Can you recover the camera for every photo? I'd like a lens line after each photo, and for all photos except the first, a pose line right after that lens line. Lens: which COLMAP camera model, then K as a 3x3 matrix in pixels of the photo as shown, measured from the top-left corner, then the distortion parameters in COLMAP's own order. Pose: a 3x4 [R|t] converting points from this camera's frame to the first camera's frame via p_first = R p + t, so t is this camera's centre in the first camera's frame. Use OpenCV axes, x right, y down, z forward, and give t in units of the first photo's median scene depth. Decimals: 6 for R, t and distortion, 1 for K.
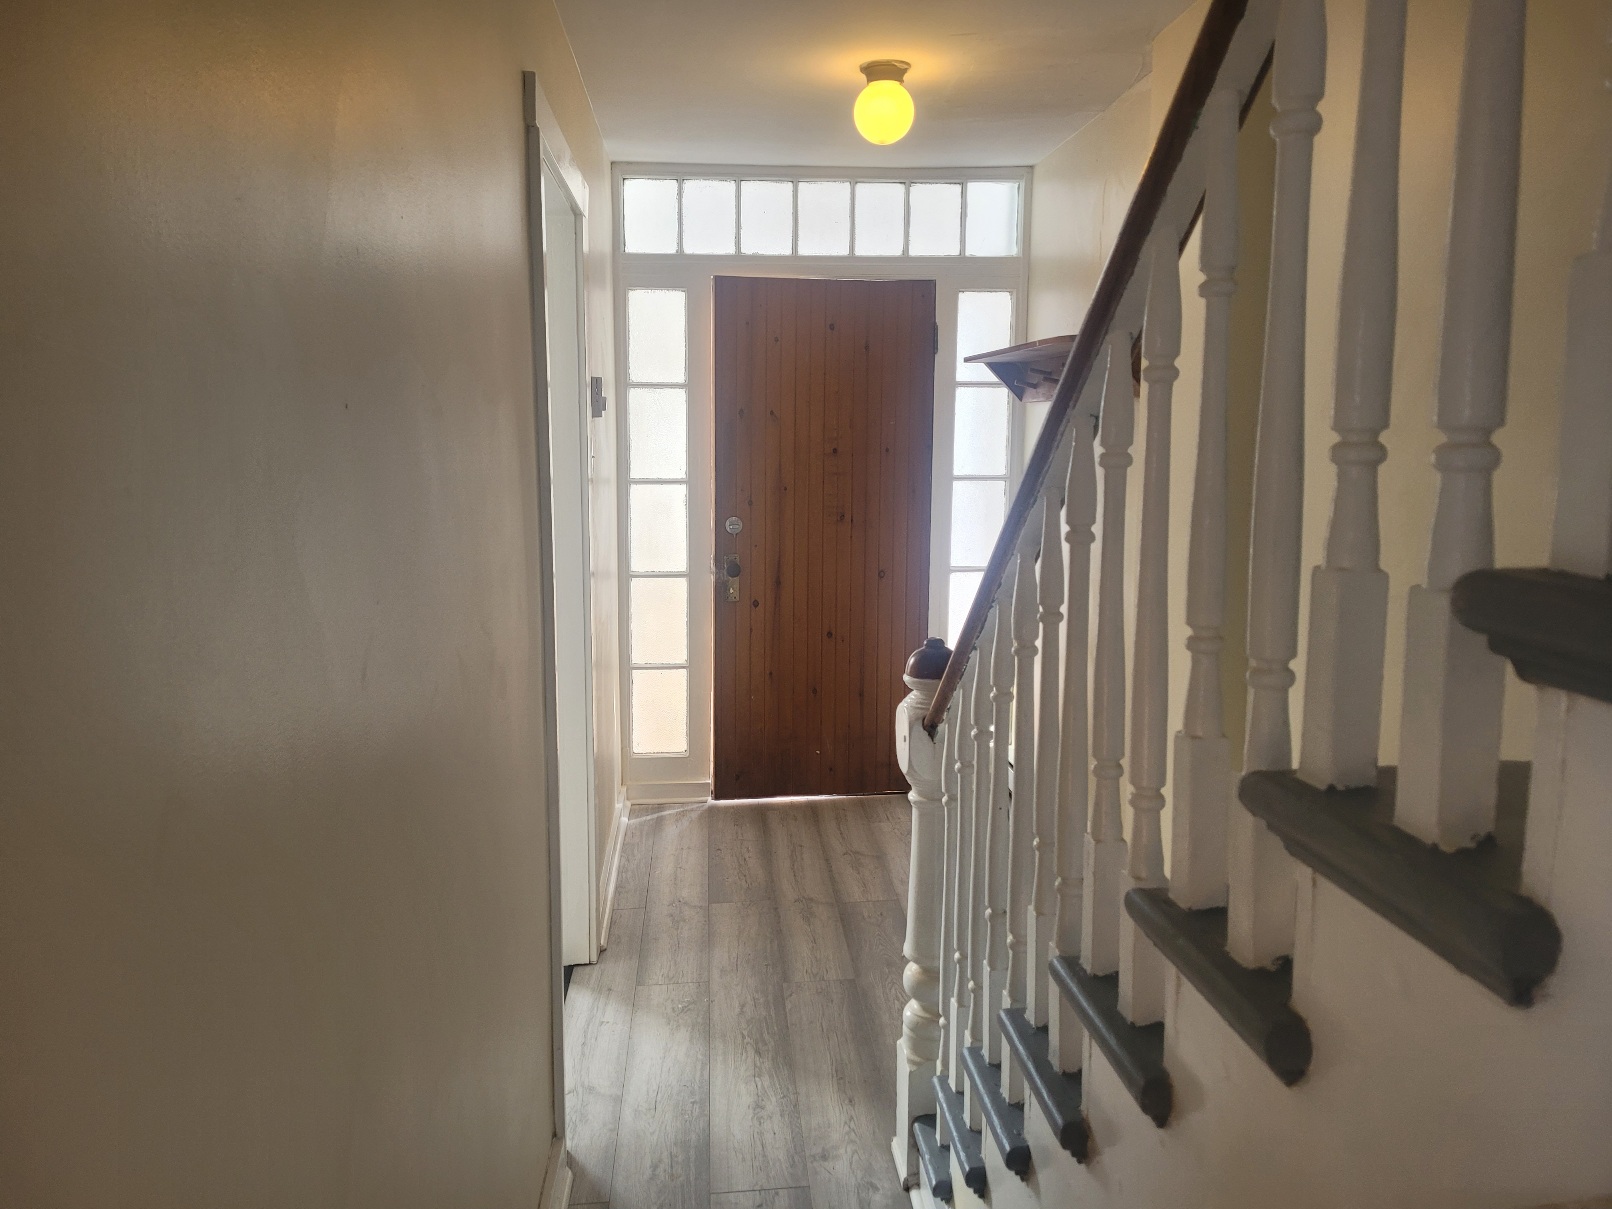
lens RADIAL K [[1213.8, 0, 798.5], [0, 1213.8, 599.2], [0, 0, 1]] dist [0.061824, -0.047400]
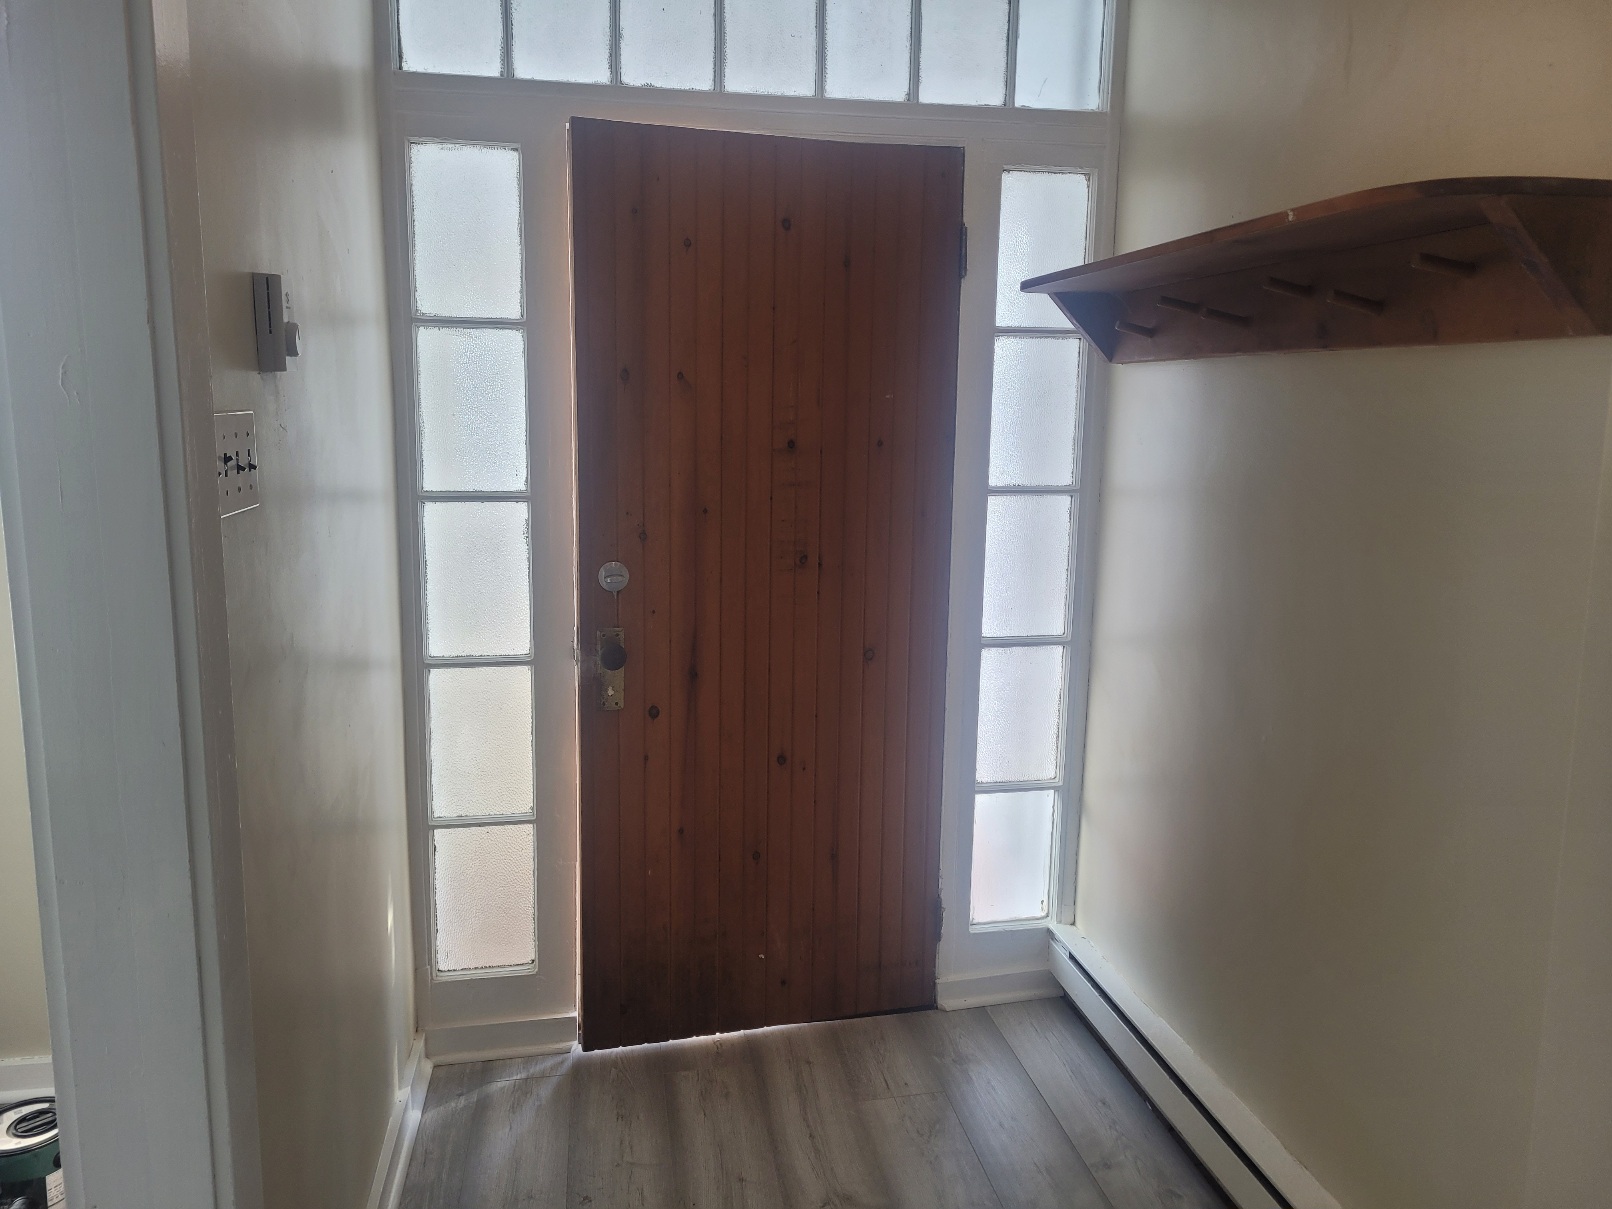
lens RADIAL K [[1213.8, 0, 814.7], [0, 1213.8, 609.6], [0, 0, 1]] dist [0.061824, -0.047400]
pose [[0.994841, -0.006732, 0.101220, -0.017489], [0.003815, 0.999573, 0.028983, -0.060580], [-0.101371, -0.028447, 0.994442, 0.424980]]
